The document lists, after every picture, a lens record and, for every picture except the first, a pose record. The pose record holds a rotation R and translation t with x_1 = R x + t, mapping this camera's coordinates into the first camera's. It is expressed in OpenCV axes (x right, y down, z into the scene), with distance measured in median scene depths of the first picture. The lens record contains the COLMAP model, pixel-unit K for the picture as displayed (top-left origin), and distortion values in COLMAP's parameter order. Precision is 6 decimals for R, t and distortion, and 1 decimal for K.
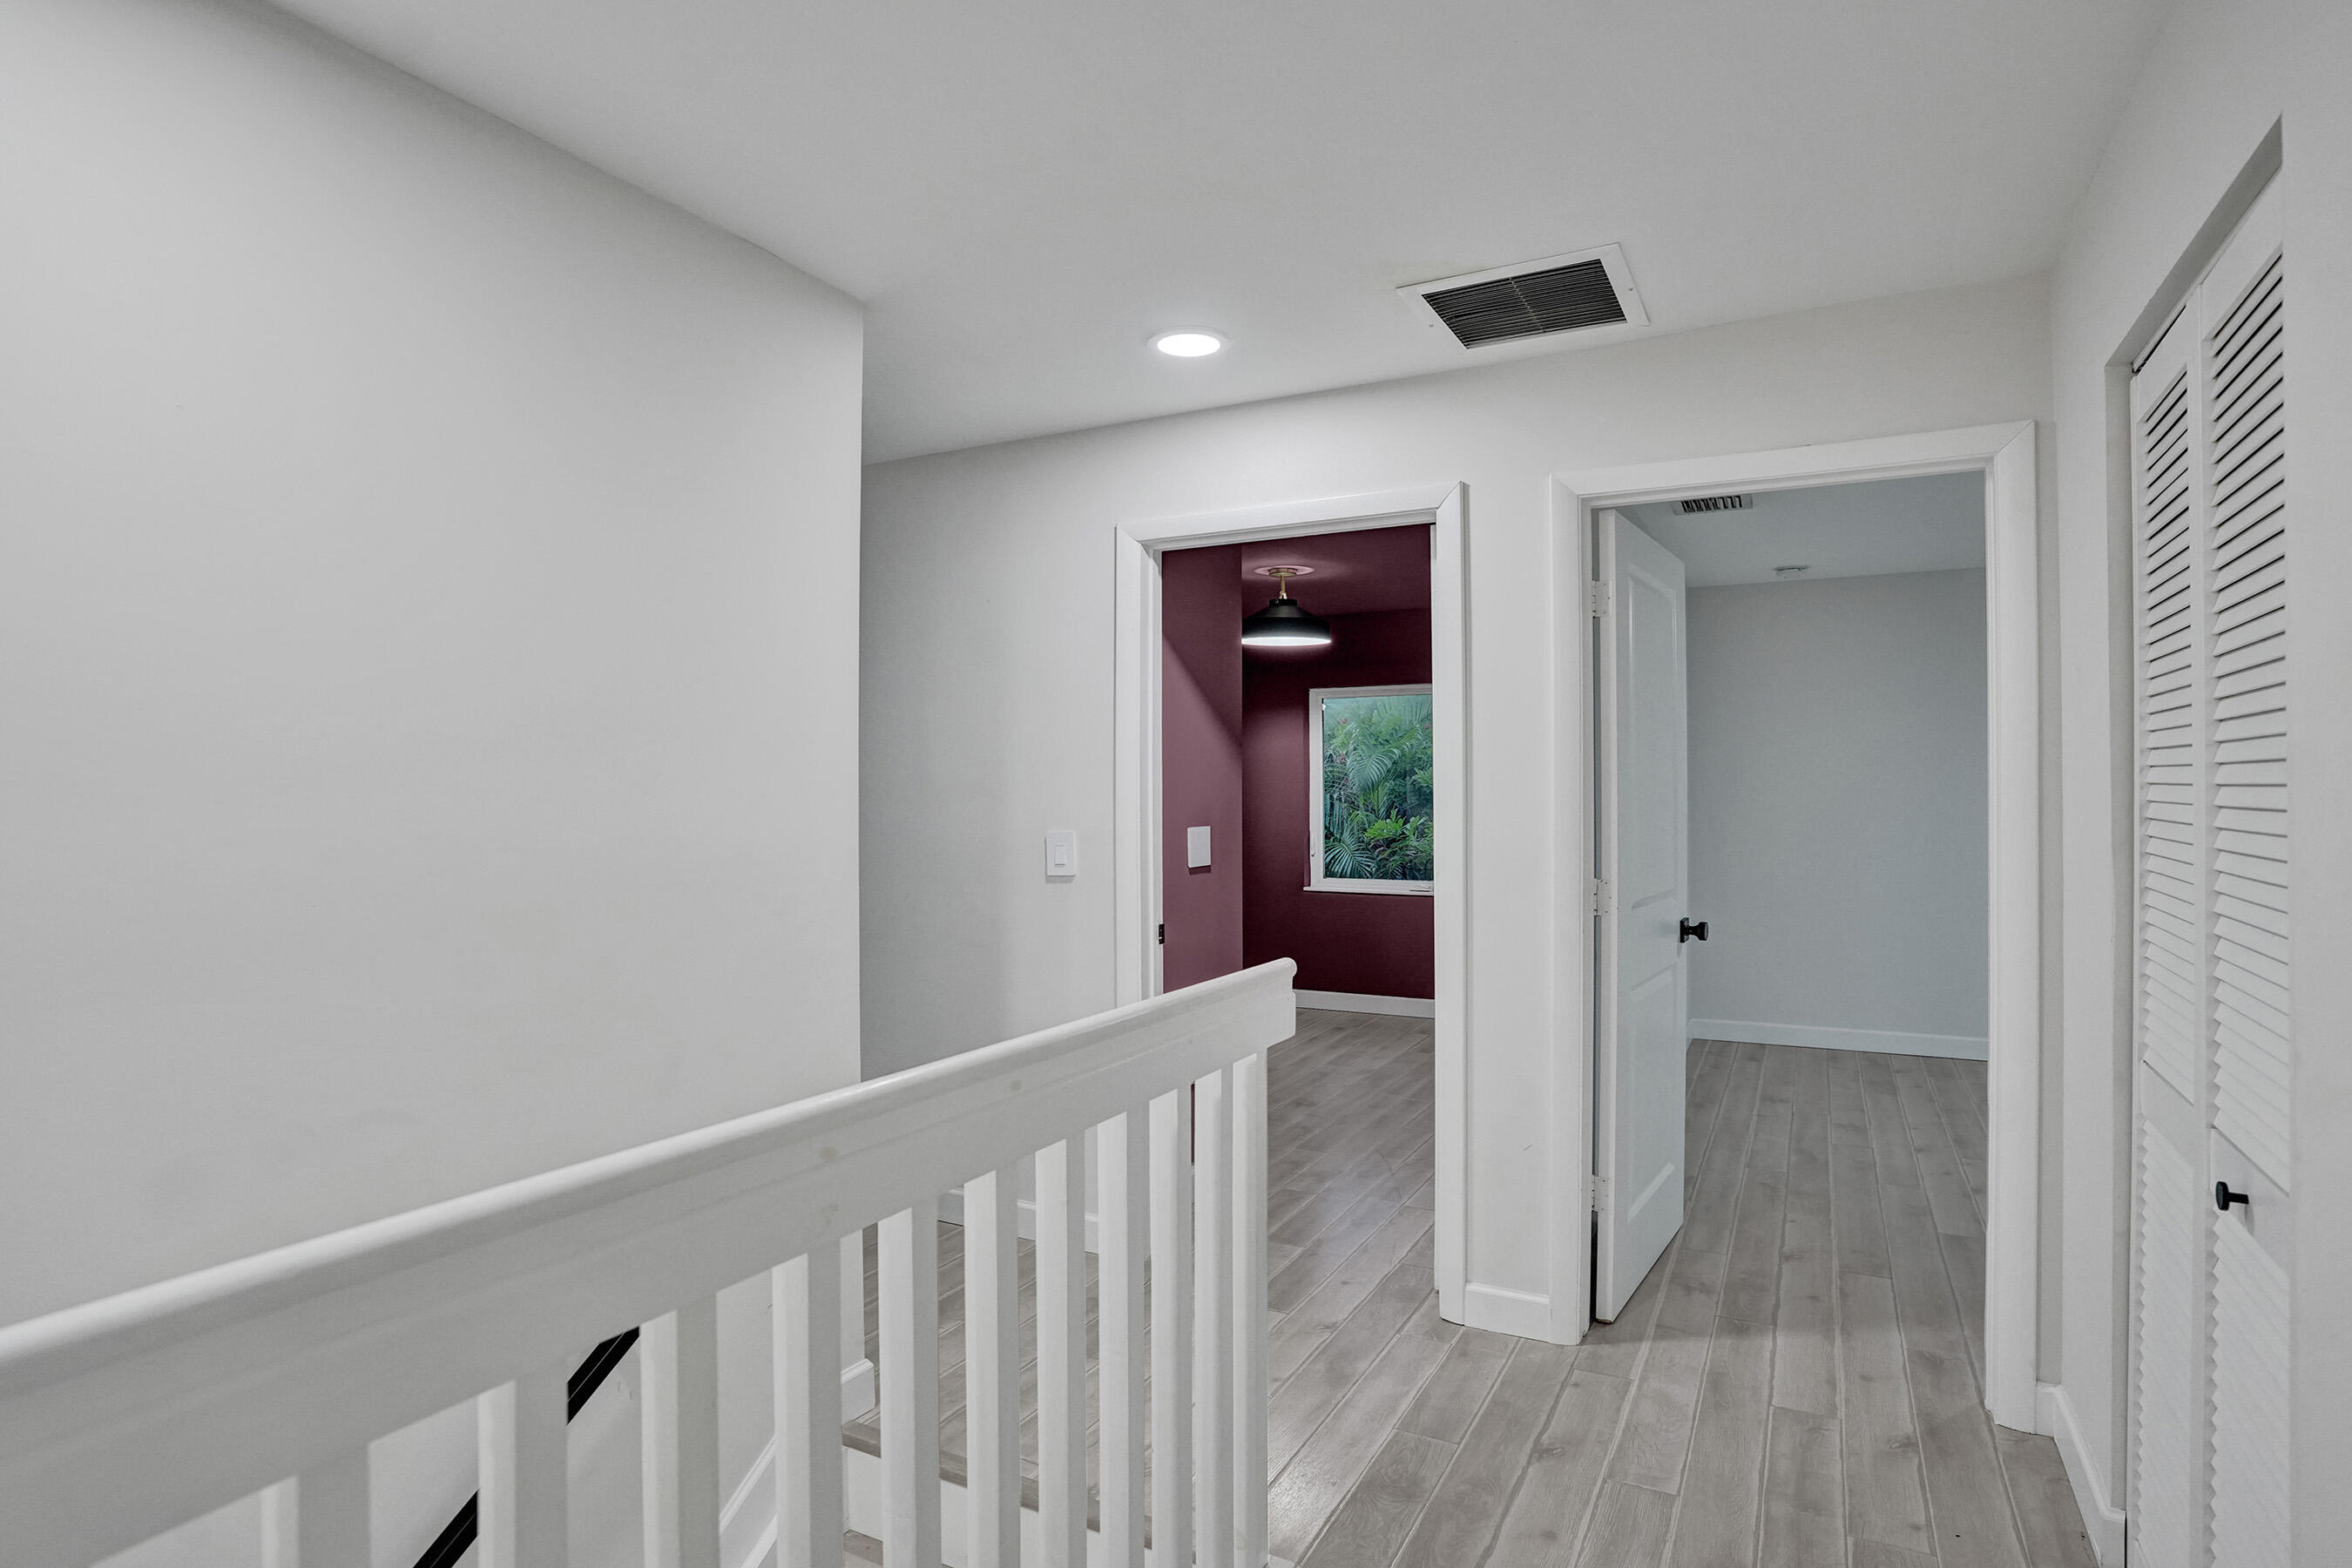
lens RADIAL K [[1225.4, 0, 1176.0], [0, 1225.4, 784.0], [0, 0, 1]] dist [-0.034961, 0.019589]
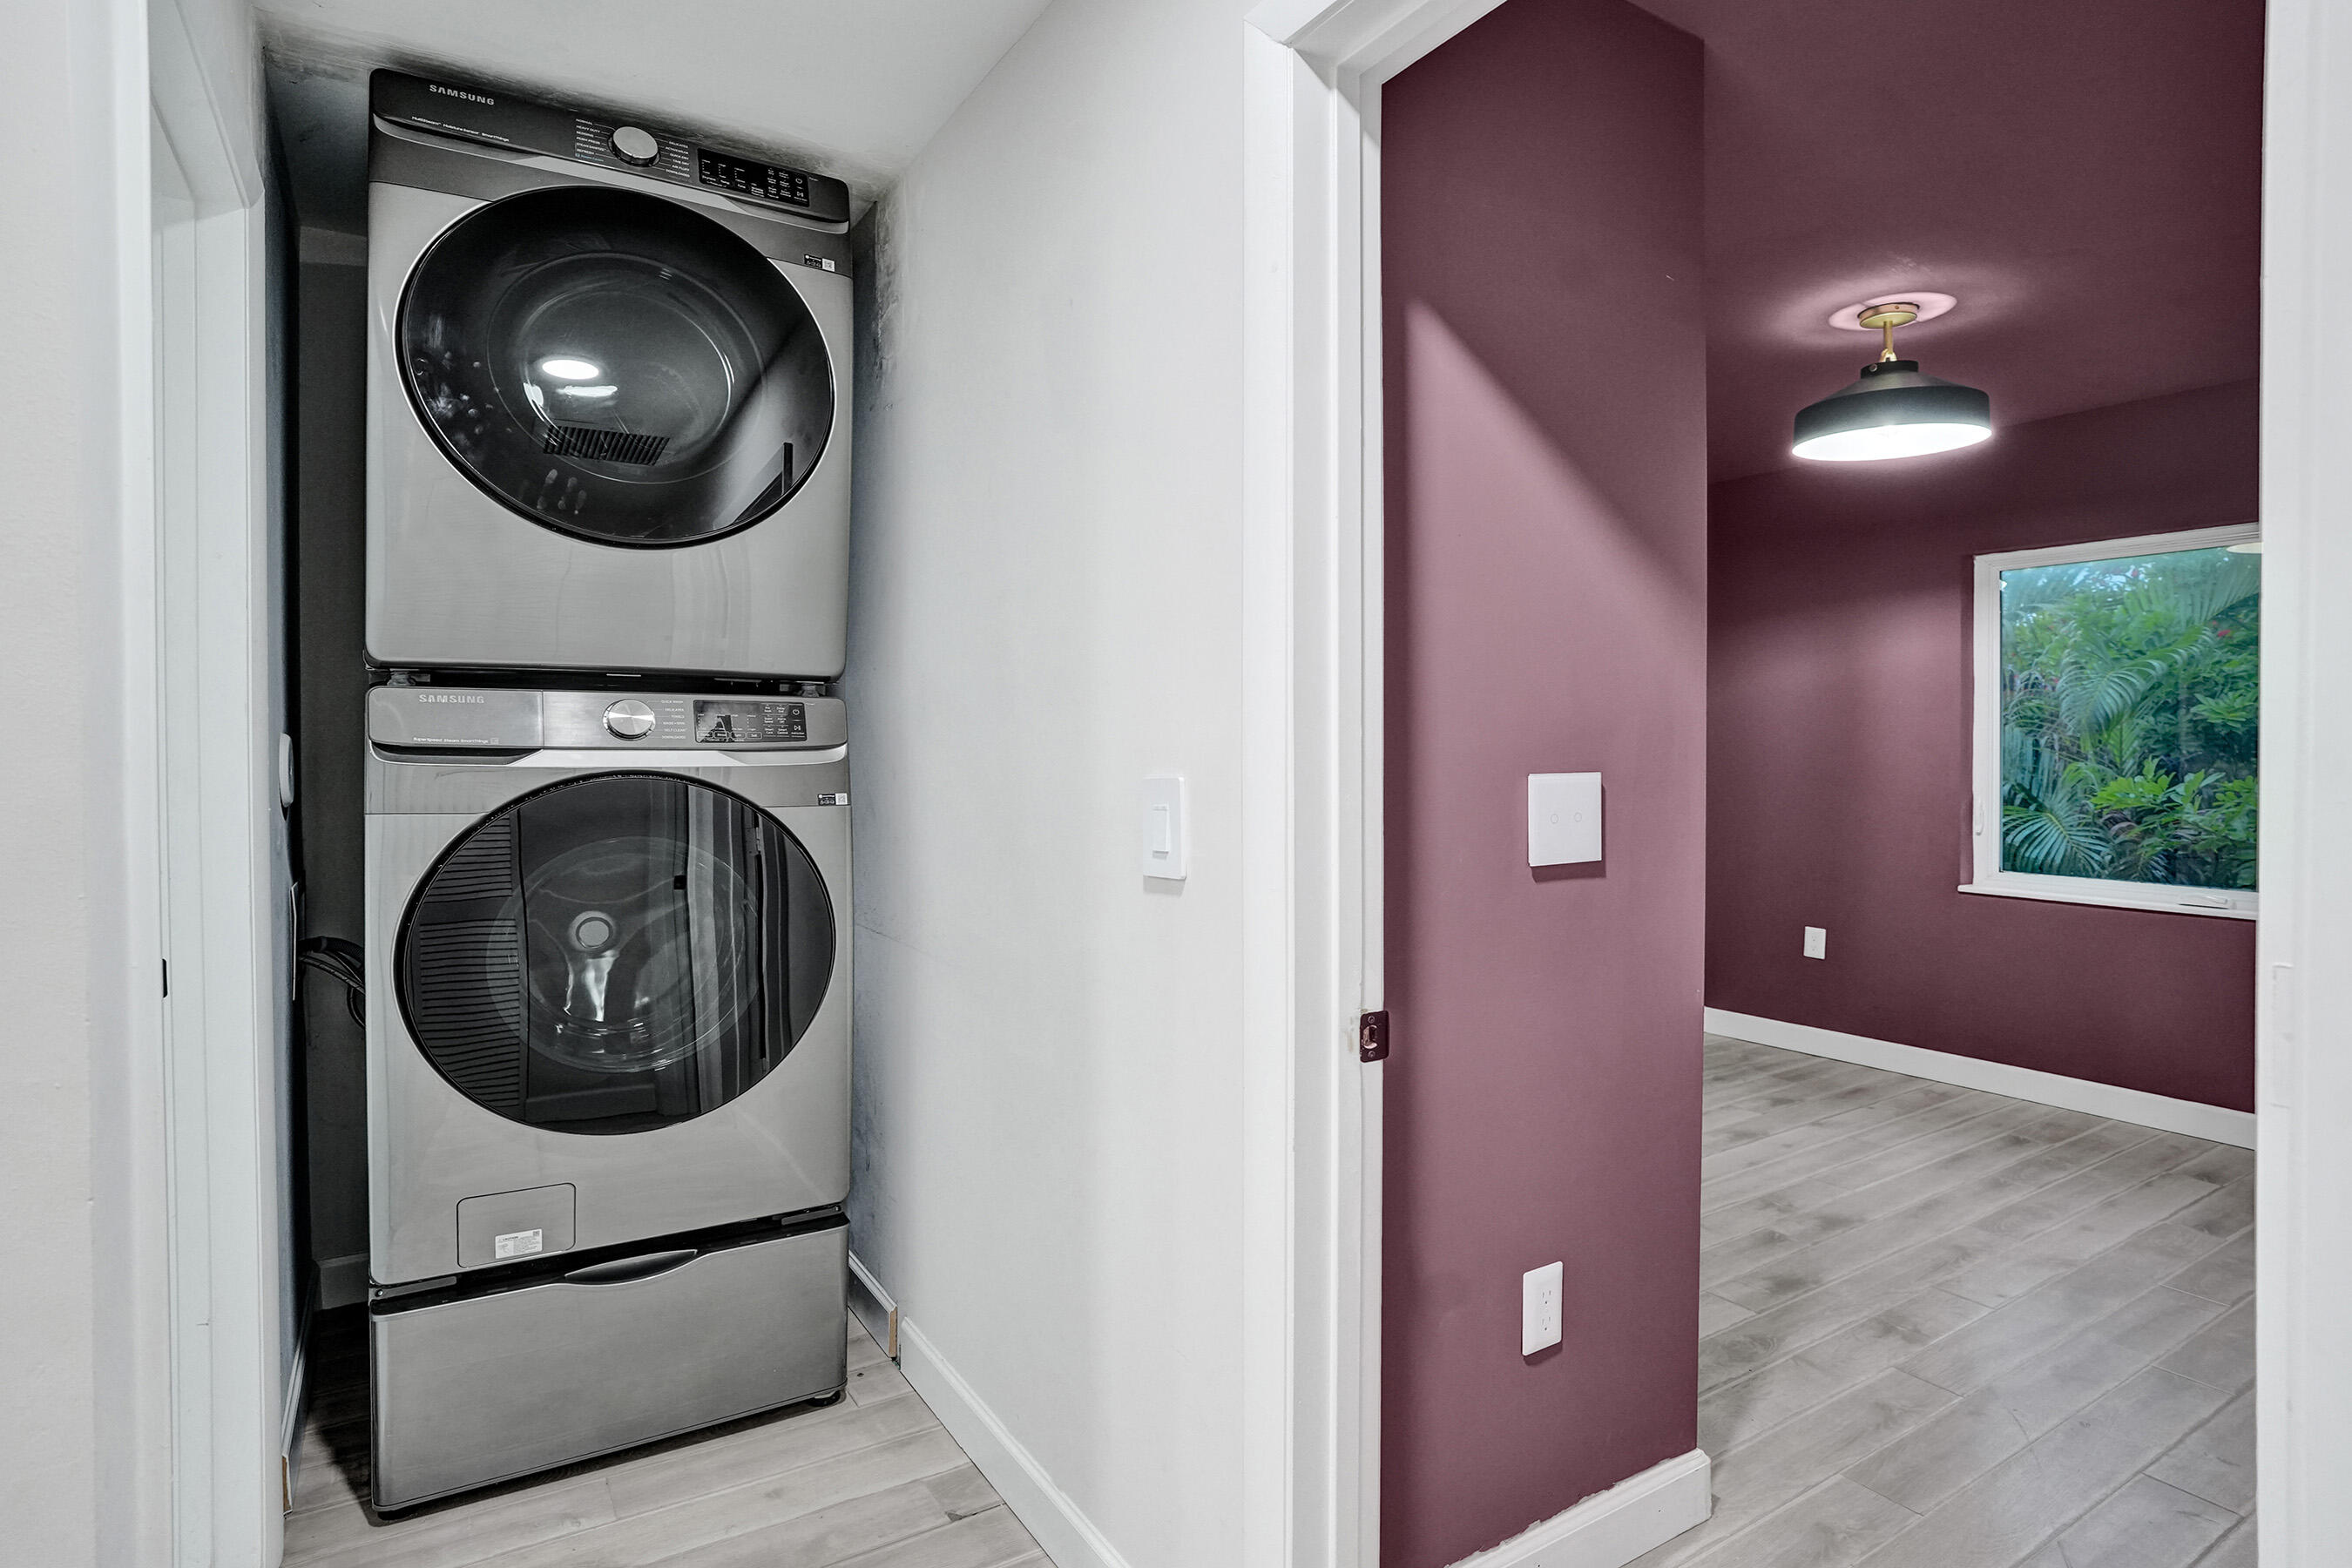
lens RADIAL K [[1225.4, 0, 1176.0], [0, 1225.4, 784.0], [0, 0, 1]] dist [-0.034961, 0.019589]
pose [[0.872370, 0.007510, -0.488788, 0.058128], [0.007908, 0.999534, 0.029472, 0.012997], [0.488782, -0.029575, 0.871905, 0.287214]]
